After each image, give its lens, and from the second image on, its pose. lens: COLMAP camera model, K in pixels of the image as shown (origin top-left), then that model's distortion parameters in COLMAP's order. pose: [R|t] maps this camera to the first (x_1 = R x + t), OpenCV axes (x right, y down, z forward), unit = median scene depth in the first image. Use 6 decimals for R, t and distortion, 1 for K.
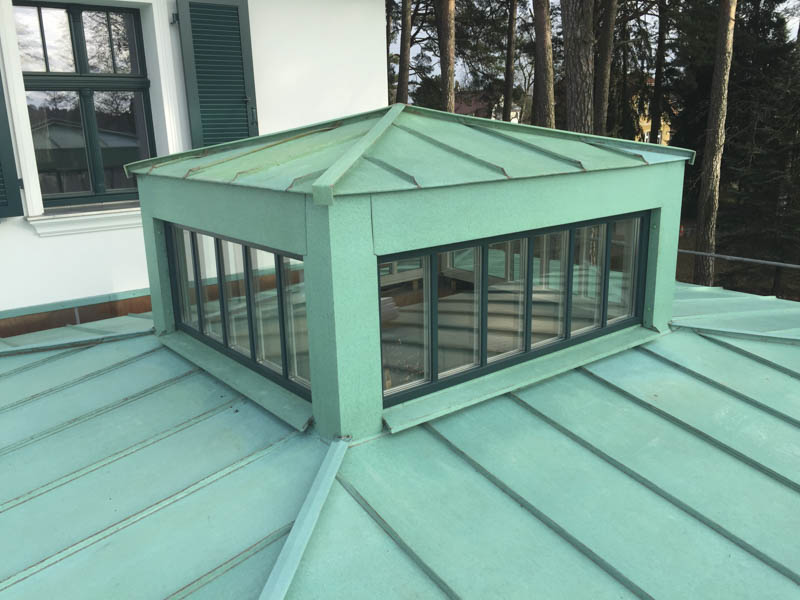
lens RADIAL K [[690.0, 0, 404.1], [0, 690.0, 297.4], [0, 0, 1]] dist [-0.000494, 0.001420]
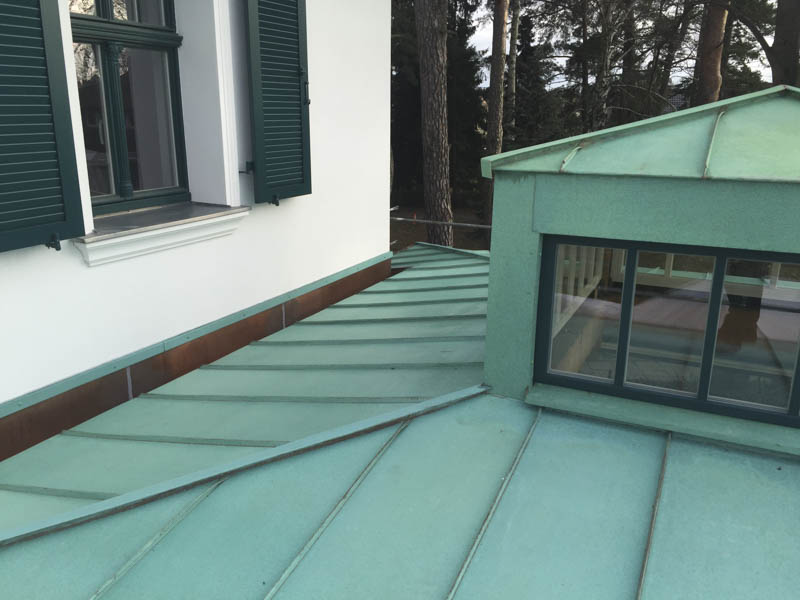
lens RADIAL K [[690.0, 0, 399.2], [0, 690.0, 300.3], [0, 0, 1]] dist [-0.000494, 0.001420]
pose [[0.889661, -0.088555, 0.447953, -0.511063], [0.080967, 0.996063, 0.036104, -0.050936], [-0.449387, 0.004149, 0.893328, 0.264054]]
